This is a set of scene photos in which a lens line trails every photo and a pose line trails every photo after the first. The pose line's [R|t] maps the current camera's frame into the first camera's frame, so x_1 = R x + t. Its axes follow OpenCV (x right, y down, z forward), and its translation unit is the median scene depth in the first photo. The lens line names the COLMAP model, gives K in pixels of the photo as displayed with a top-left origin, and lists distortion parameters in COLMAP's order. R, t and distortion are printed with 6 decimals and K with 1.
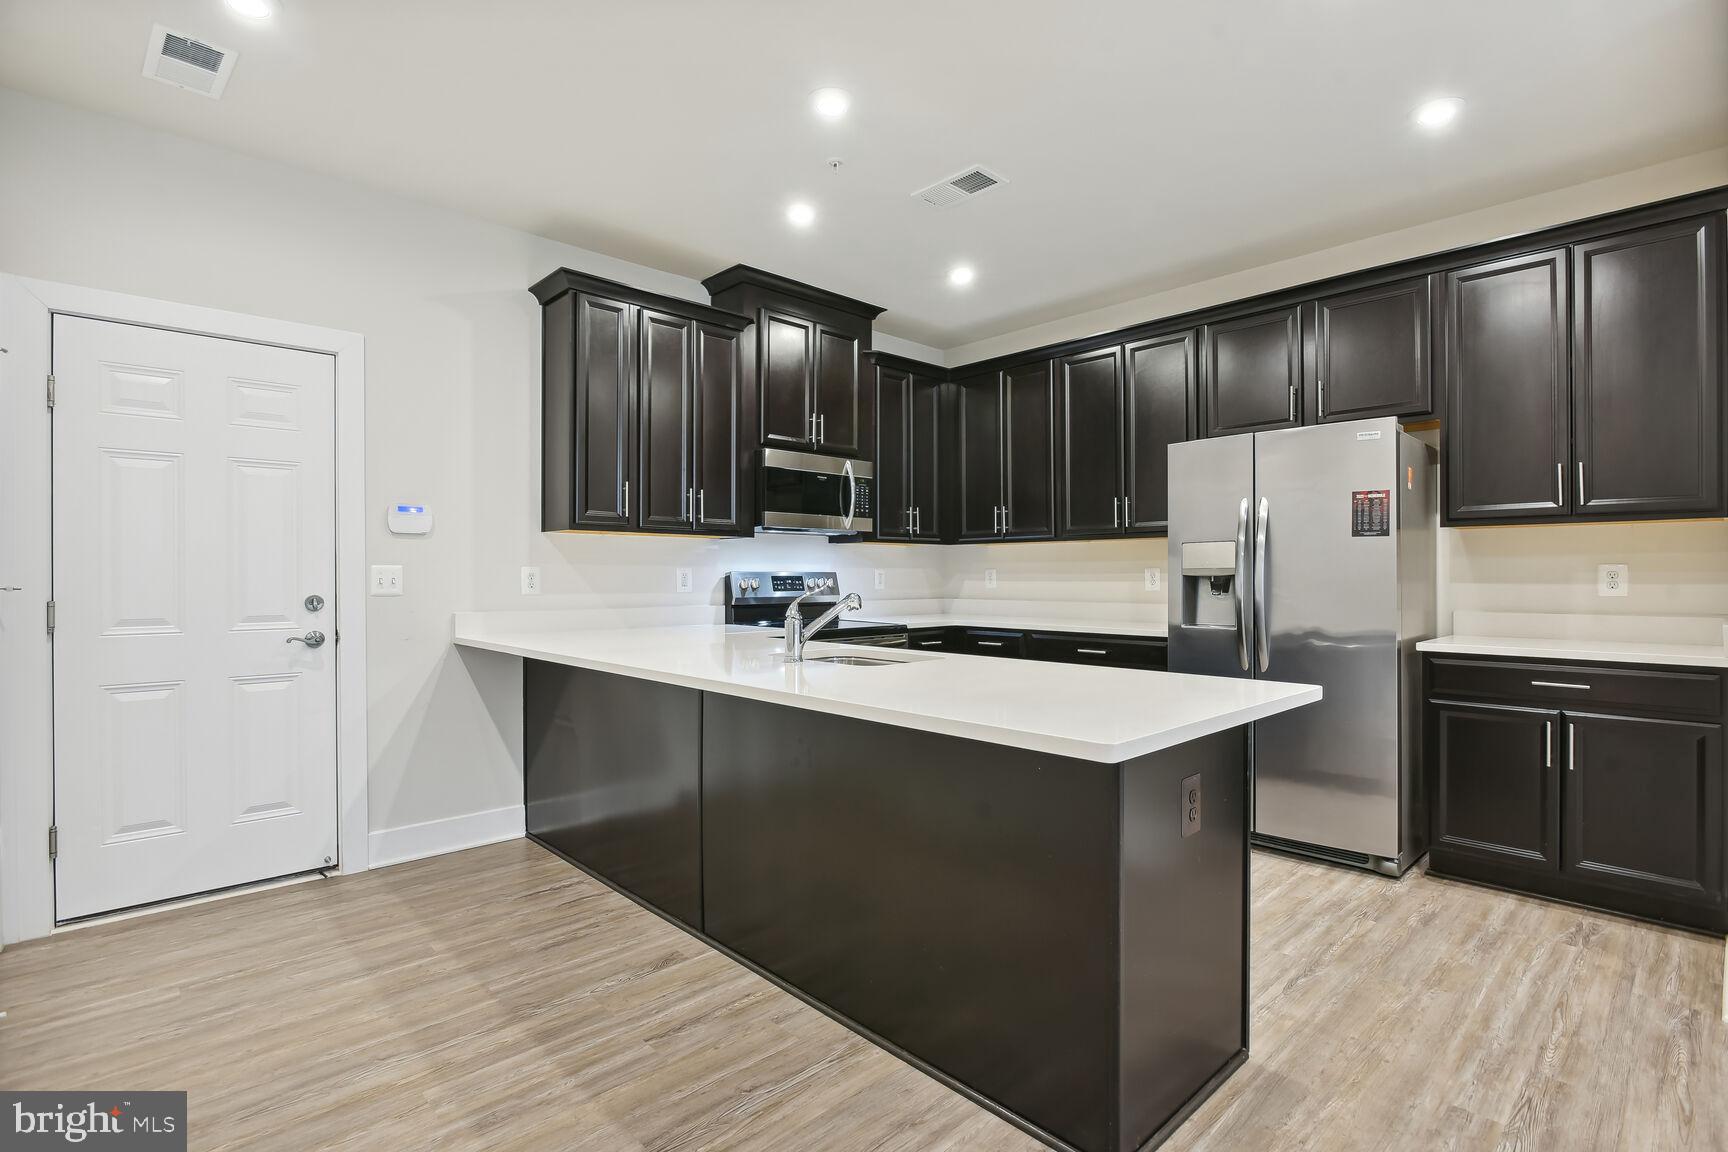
lens RADIAL K [[827.7, 0, 863.5], [0, 827.7, 573.8], [0, 0, 1]] dist [-0.017244, 0.000590]
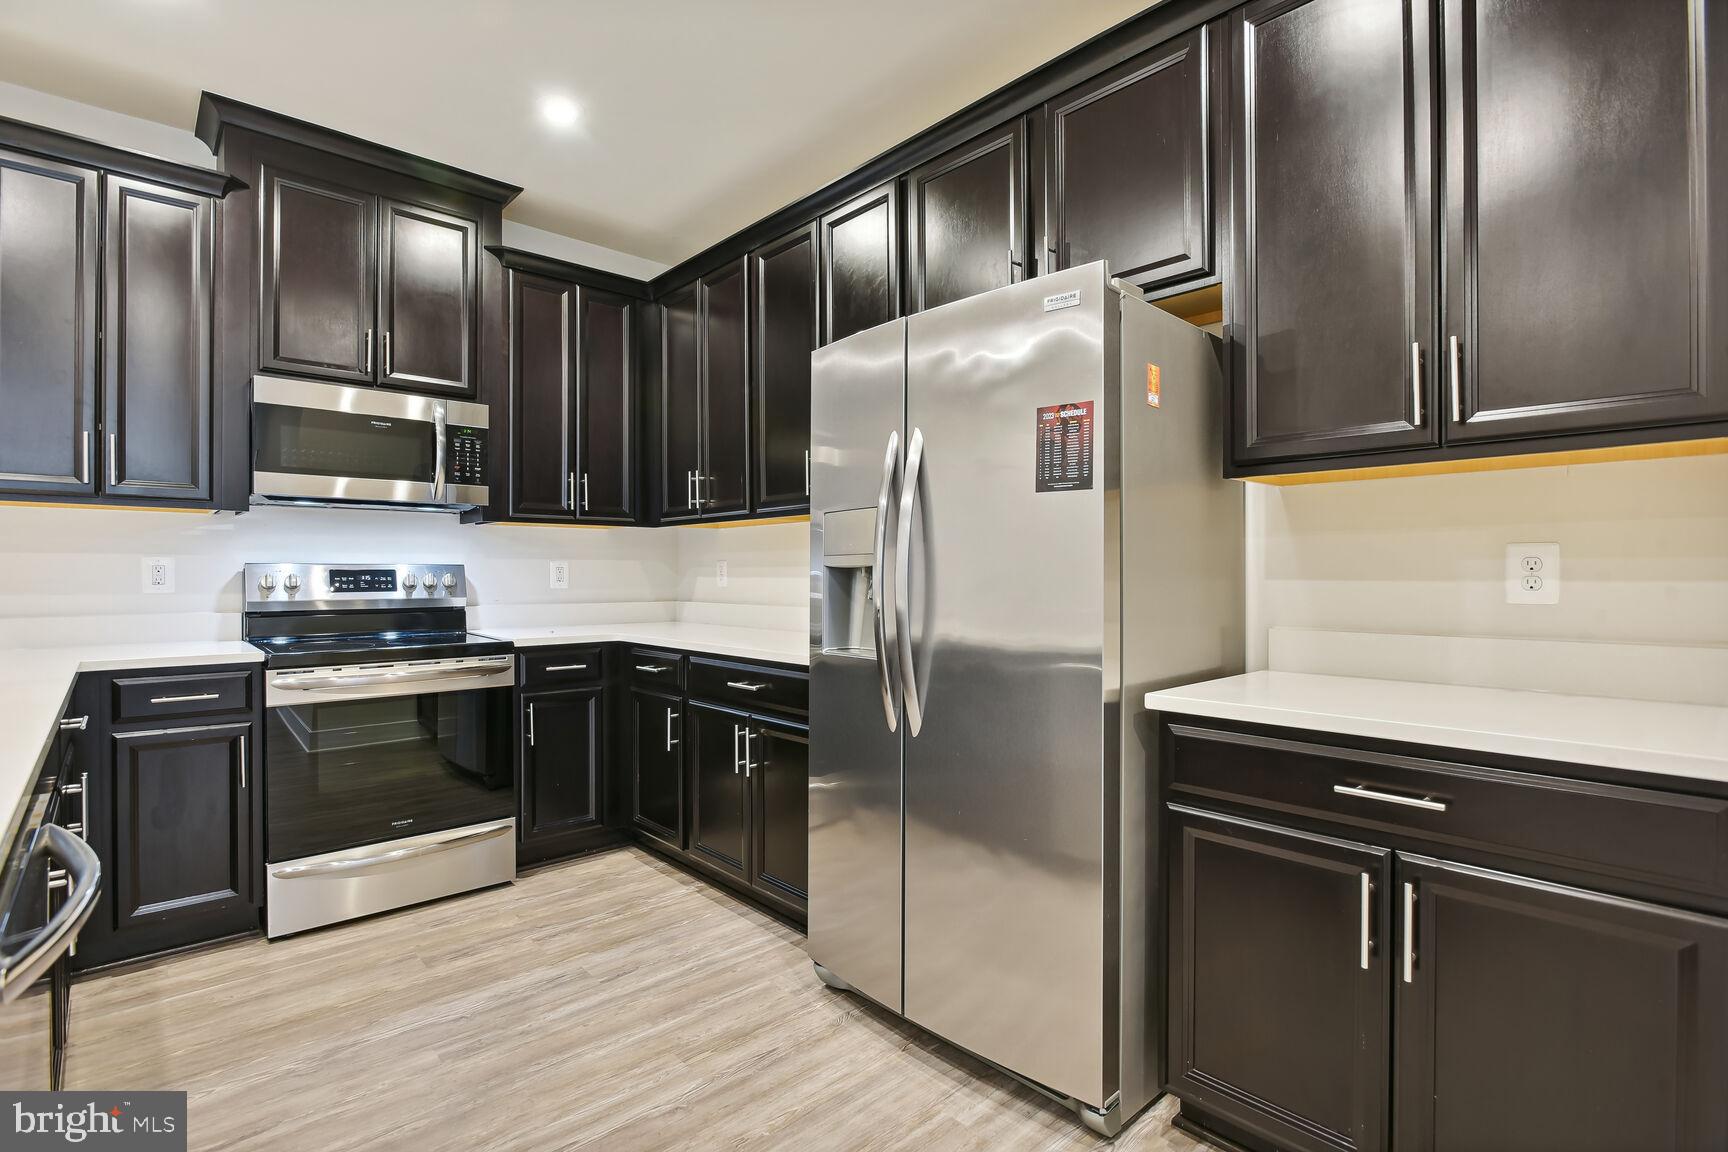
lens RADIAL K [[827.7, 0, 867.0], [0, 827.7, 572.7], [0, 0, 1]] dist [-0.017244, 0.000590]
pose [[0.999919, -0.001360, -0.012673, 0.366114], [0.001402, 0.999993, 0.003335, 0.003728], [0.012669, -0.003352, 0.999914, 0.344328]]
